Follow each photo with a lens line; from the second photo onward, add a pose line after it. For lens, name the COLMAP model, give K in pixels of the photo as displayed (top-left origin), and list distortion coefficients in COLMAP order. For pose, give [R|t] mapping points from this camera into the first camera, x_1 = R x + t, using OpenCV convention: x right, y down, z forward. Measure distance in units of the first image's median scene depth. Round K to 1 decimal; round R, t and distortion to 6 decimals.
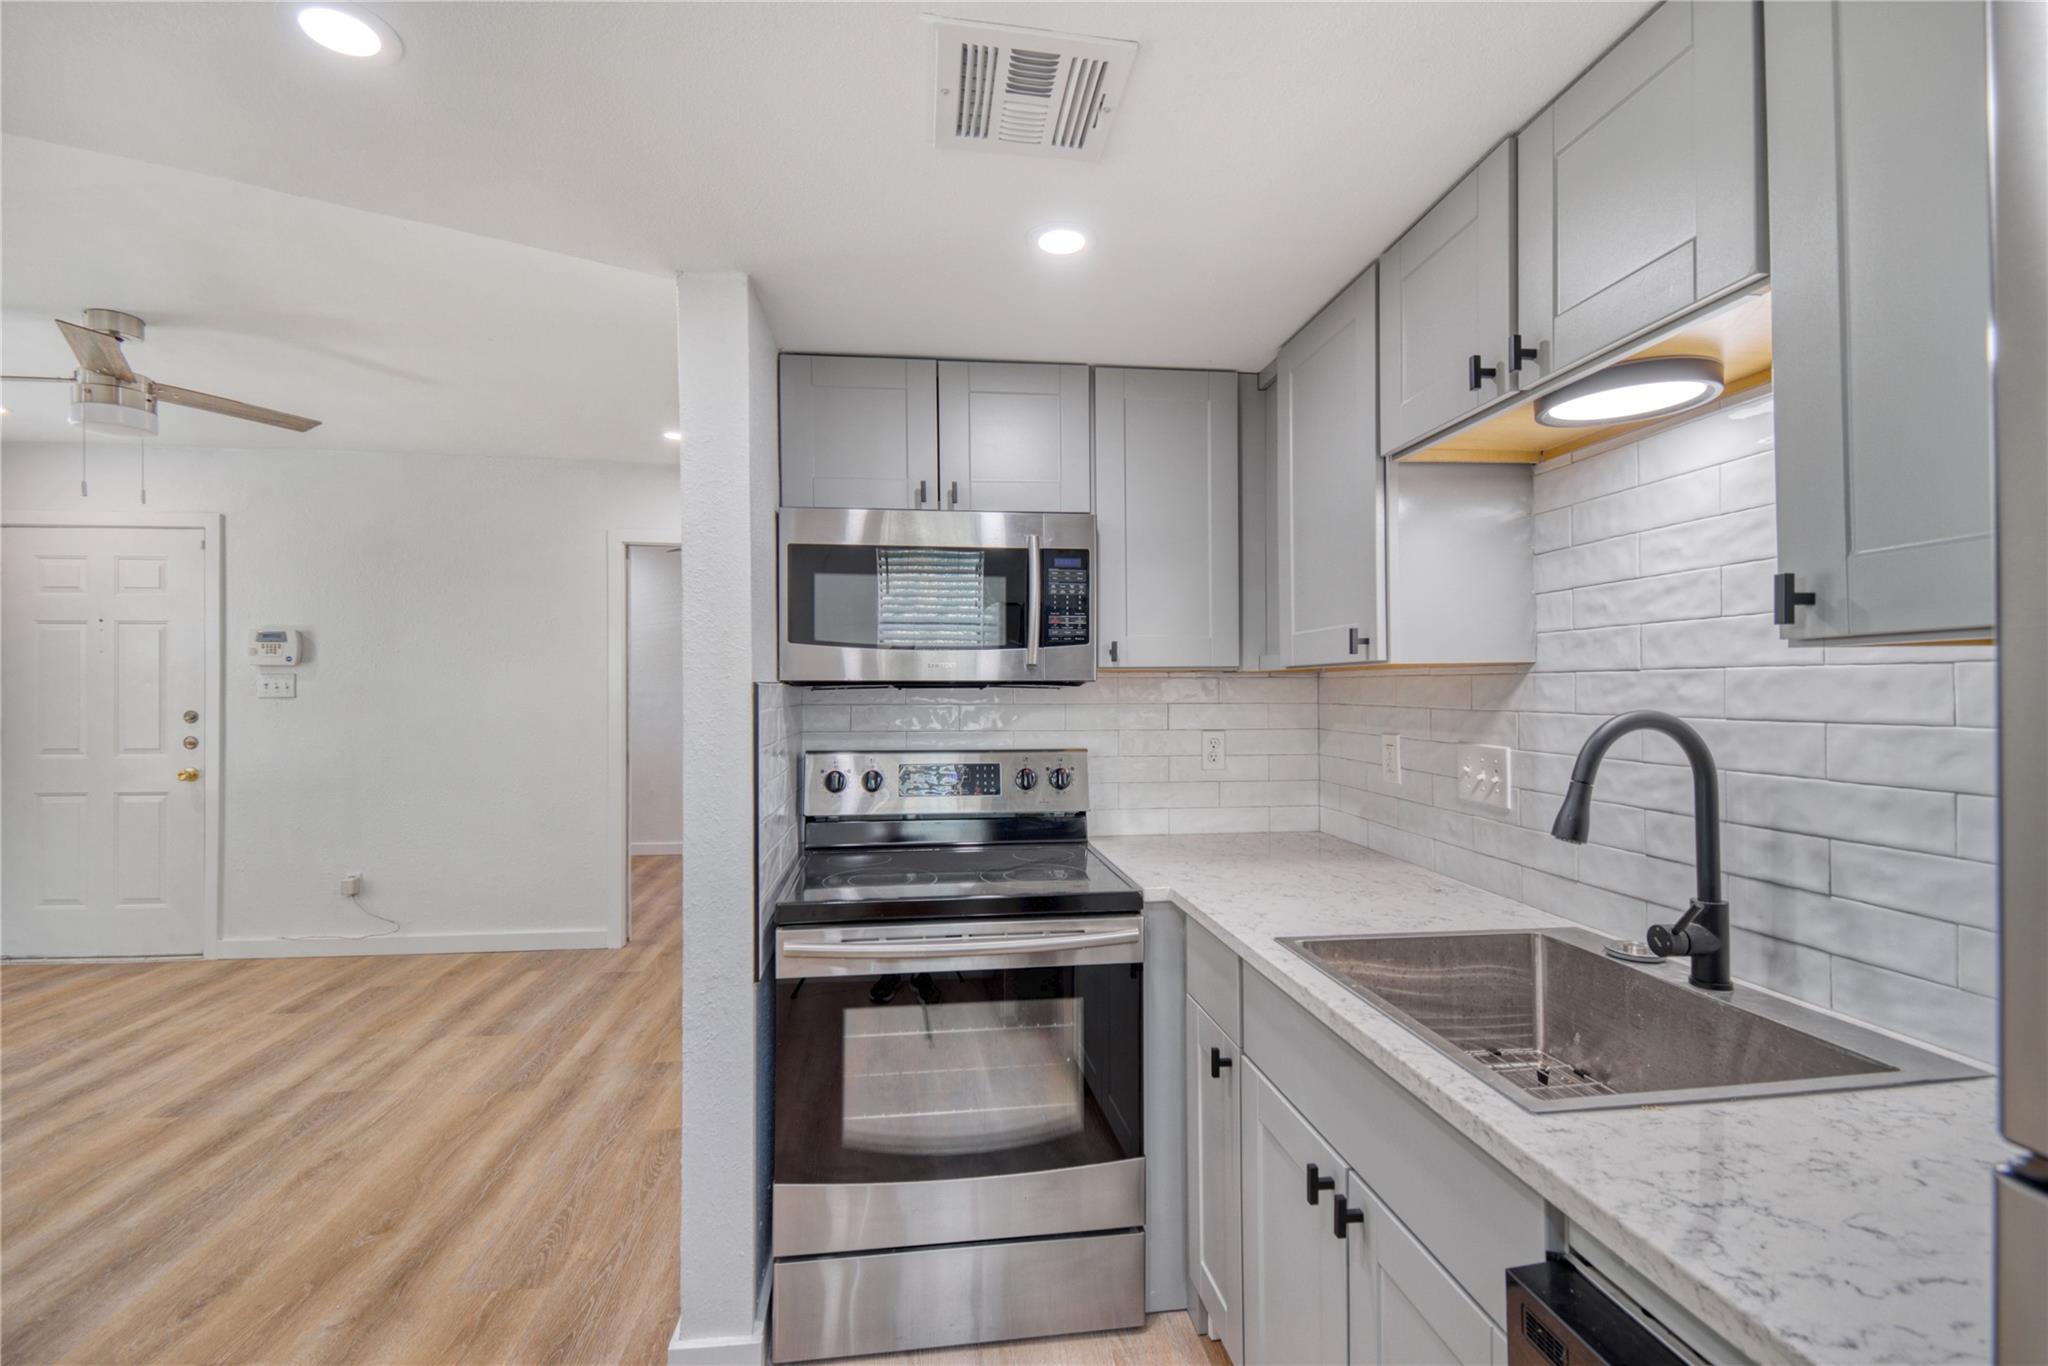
lens RADIAL K [[900.1, 0, 1020.8], [0, 900.1, 680.8], [0, 0, 1]] dist [0.018865, -0.016873]
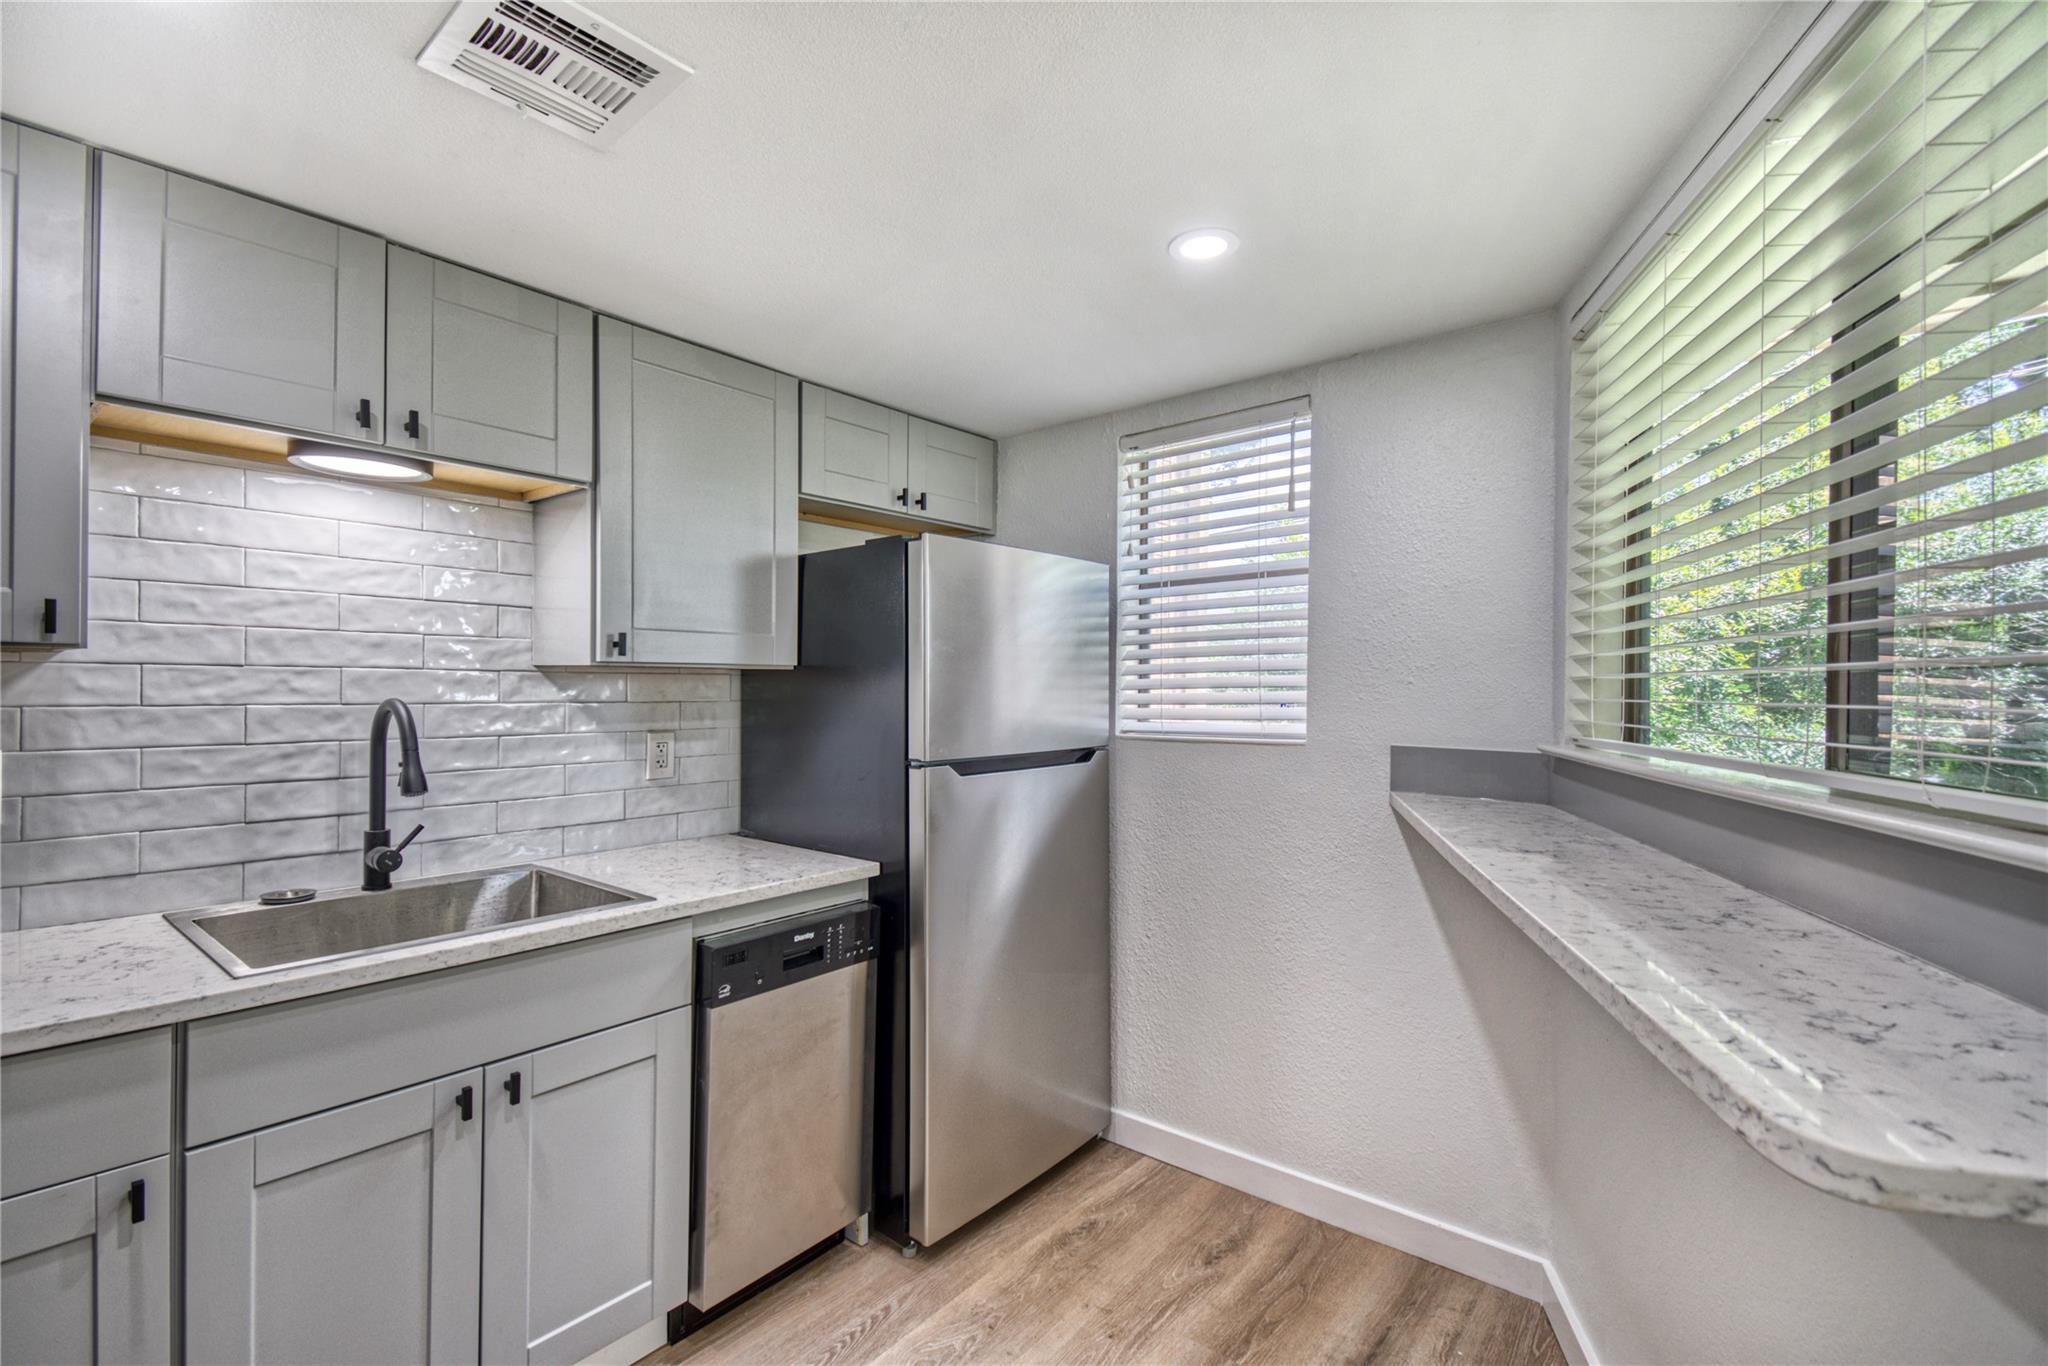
lens RADIAL K [[900.1, 0, 1005.1], [0, 900.1, 683.9], [0, 0, 1]] dist [0.018865, -0.016873]
pose [[-0.677348, 0.002346, 0.735659, -0.650986], [-0.013015, 0.999800, -0.015172, 0.012699], [-0.735548, -0.019852, -0.677182, 0.825686]]
